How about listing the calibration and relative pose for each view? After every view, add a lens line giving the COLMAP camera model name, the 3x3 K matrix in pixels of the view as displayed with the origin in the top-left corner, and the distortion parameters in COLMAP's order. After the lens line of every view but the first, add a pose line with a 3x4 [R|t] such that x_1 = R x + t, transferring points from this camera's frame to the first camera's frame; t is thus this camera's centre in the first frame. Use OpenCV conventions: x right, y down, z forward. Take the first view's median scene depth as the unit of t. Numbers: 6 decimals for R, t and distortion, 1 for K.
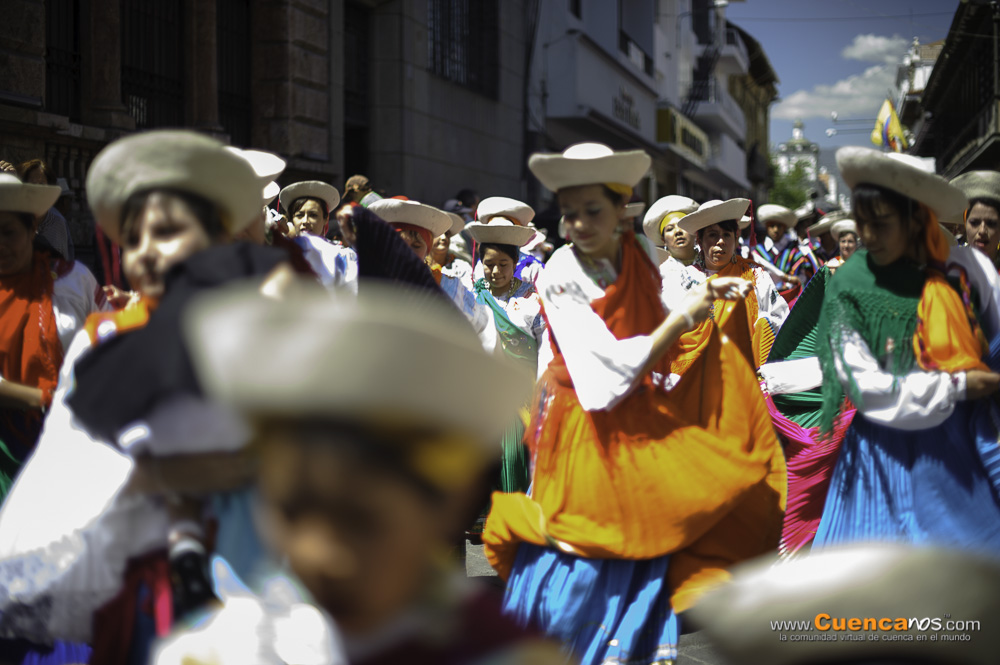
lens RADIAL K [[1447.6, 0, 501.7], [0, 1447.6, 329.4], [0, 0, 1]] dist [-0.122056, 0.000000]
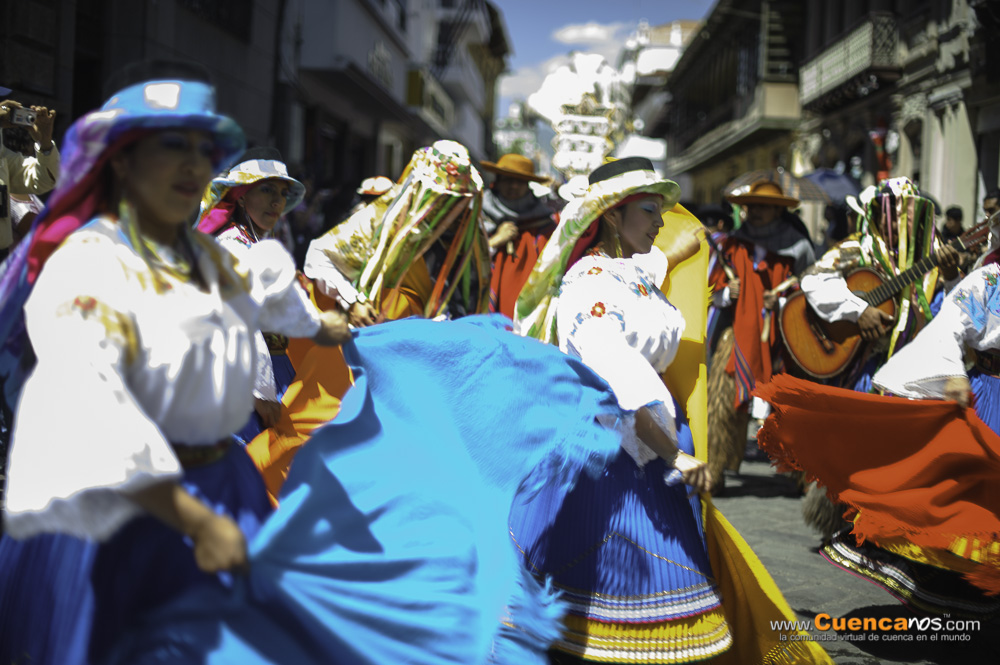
lens RADIAL K [[1447.6, 0, 500.2], [0, 1447.6, 328.0], [0, 0, 1]] dist [-0.122056, 0.000000]
pose [[0.978727, 0.036377, 0.201918, -0.016133], [-0.040567, 0.999038, 0.016649, -0.005771], [-0.201118, -0.024486, 0.979261, 0.085973]]
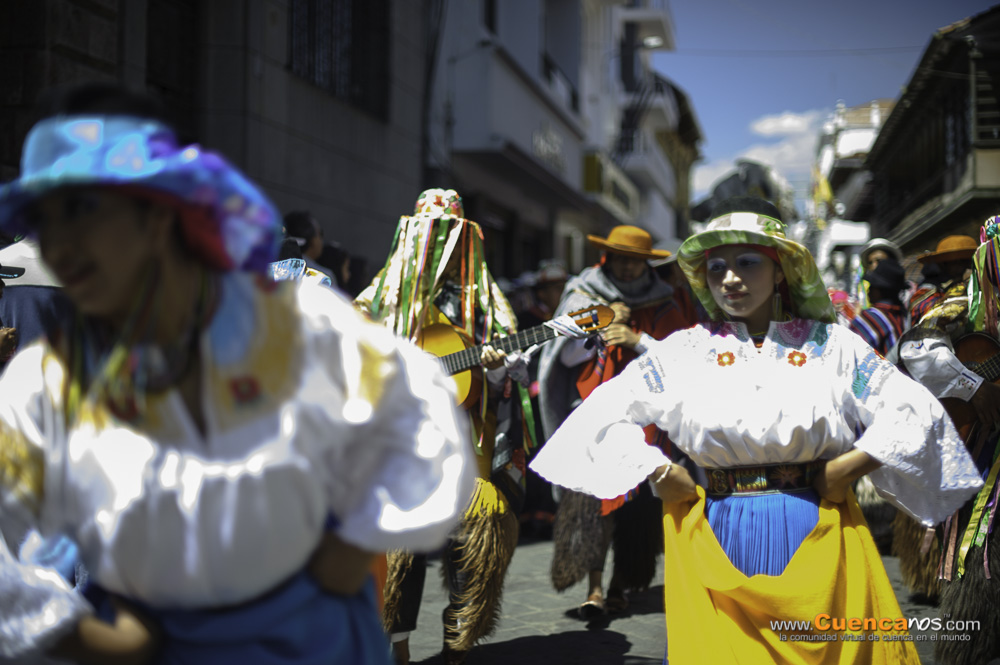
lens RADIAL K [[1447.6, 0, 500.7], [0, 1447.6, 337.2], [0, 0, 1]] dist [-0.122056, 0.000000]
pose [[0.998117, 0.011961, 0.060161, 0.008799], [-0.009484, 0.999102, -0.041283, -0.008482], [-0.060601, 0.040635, 0.997335, 0.161417]]
